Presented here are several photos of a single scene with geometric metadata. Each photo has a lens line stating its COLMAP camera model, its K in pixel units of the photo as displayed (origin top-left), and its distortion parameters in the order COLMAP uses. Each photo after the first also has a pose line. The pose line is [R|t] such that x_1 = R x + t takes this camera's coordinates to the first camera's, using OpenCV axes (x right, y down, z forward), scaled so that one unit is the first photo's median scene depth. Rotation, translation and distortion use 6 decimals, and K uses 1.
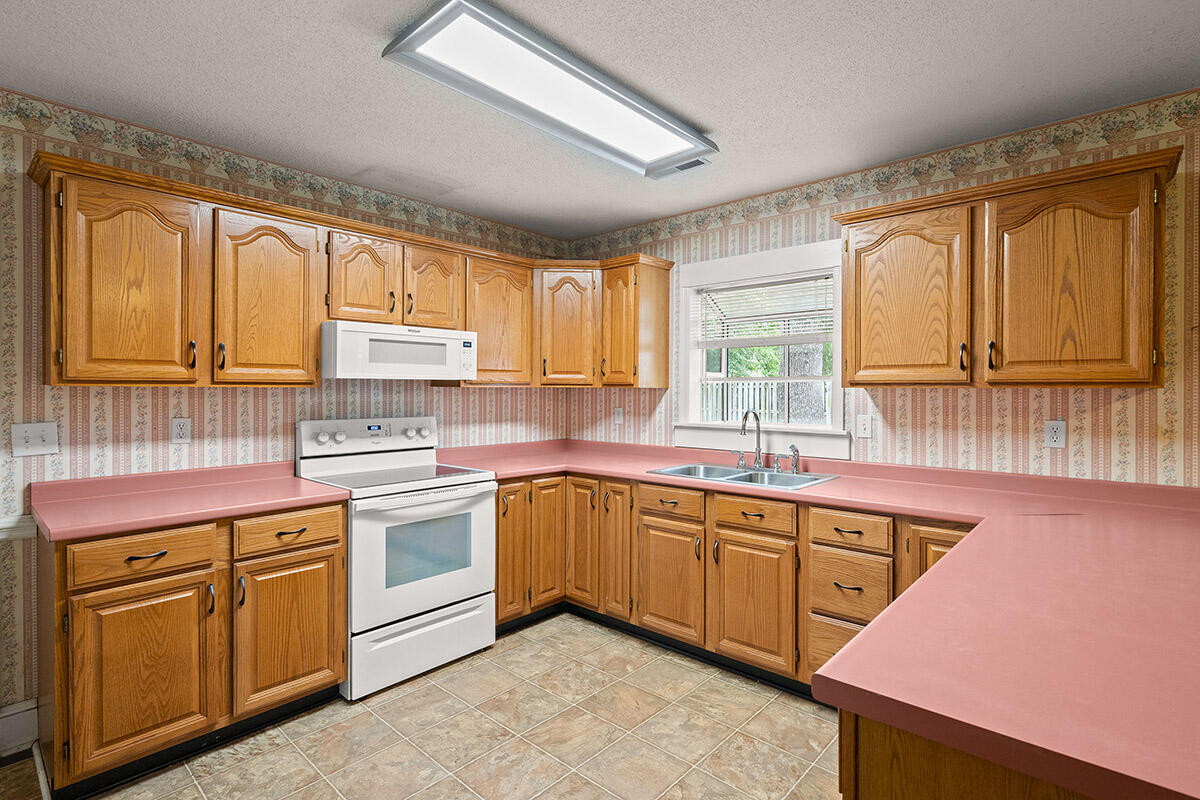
lens RADIAL K [[579.5, 0, 598.5], [0, 579.5, 391.3], [0, 0, 1]] dist [0.001028, 0.000511]
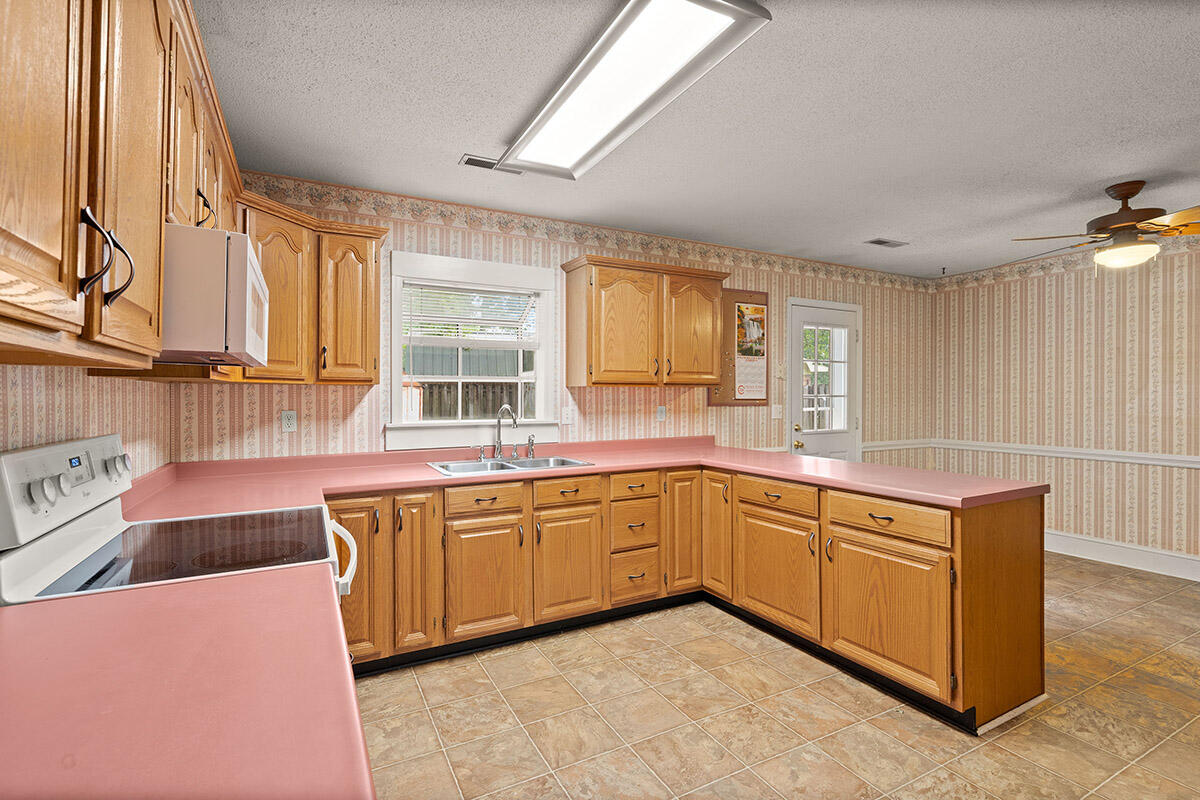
lens RADIAL K [[553.9, 0, 600.0], [0, 553.9, 400.0], [0, 0, 1]] dist [-0.000643, 0.000160]
pose [[0.341116, -0.009202, 0.939976, -0.720666], [0.006529, 0.999951, 0.007419, 0.015782], [-0.939999, 0.003606, 0.341159, 0.510041]]
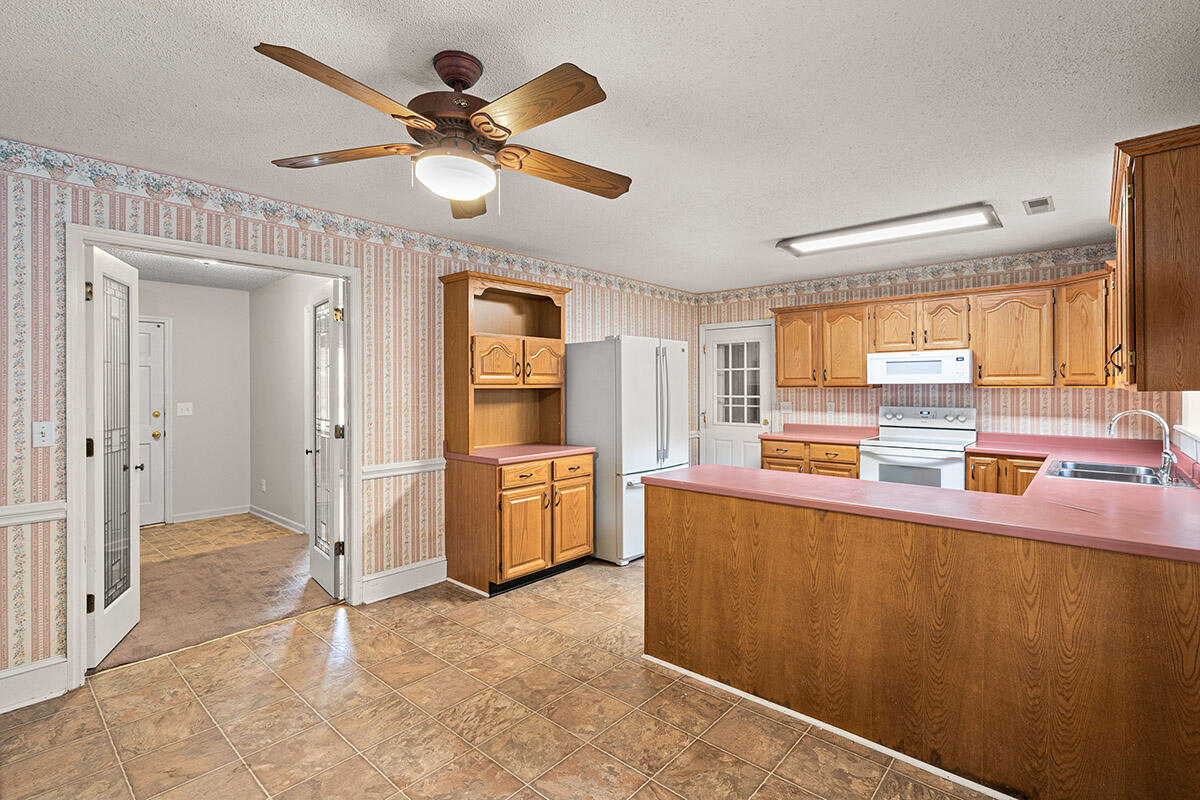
lens RADIAL K [[562.8, 0, 595.7], [0, 562.8, 361.3], [0, 0, 1]] dist [-0.000152, 0.000038]
pose [[0.008485, -0.053373, -0.998539, 1.302051], [-0.007422, 0.998544, -0.053436, 0.010383], [0.999936, 0.007865, 0.008077, 0.066412]]
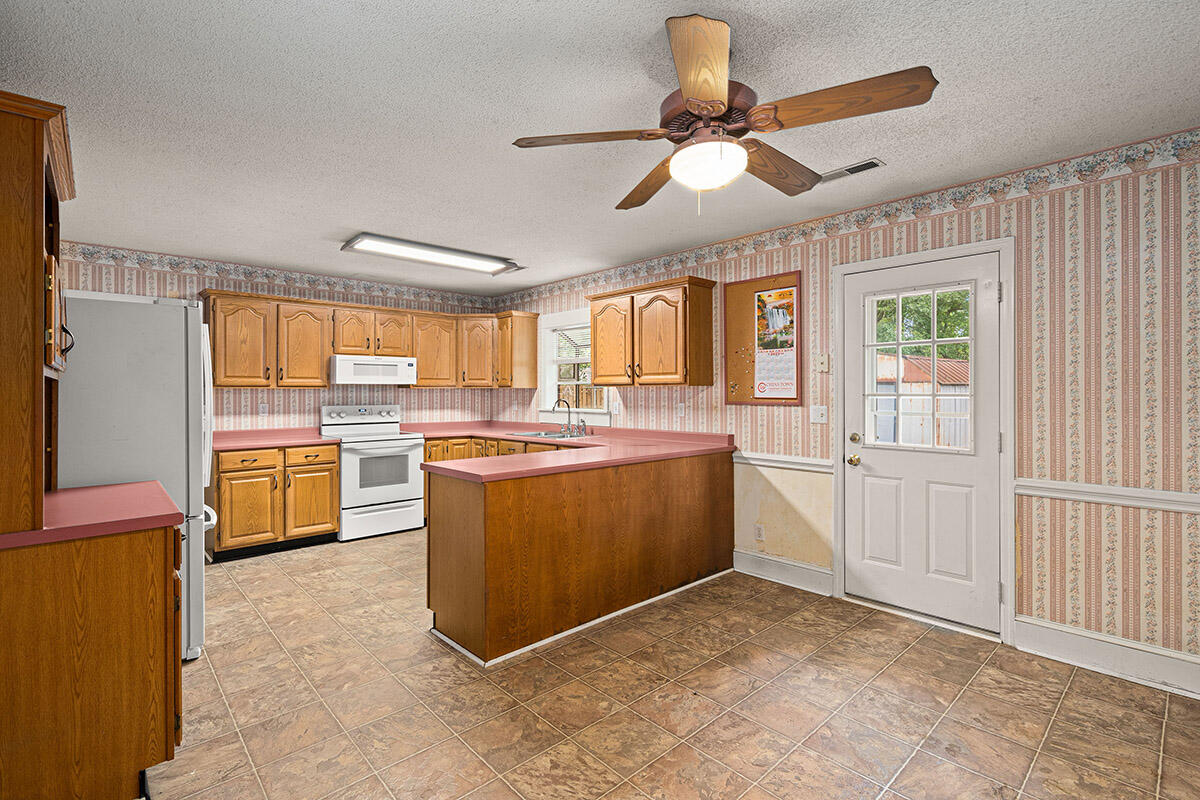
lens RADIAL K [[548.3, 0, 591.8], [0, 548.3, 392.6], [0, 0, 1]] dist [-0.000885, -0.000014]
pose [[0.995487, -0.005031, -0.094767, 0.559650], [0.004822, 0.999985, -0.002433, 0.015336], [0.094778, 0.001965, 0.995497, -0.741891]]
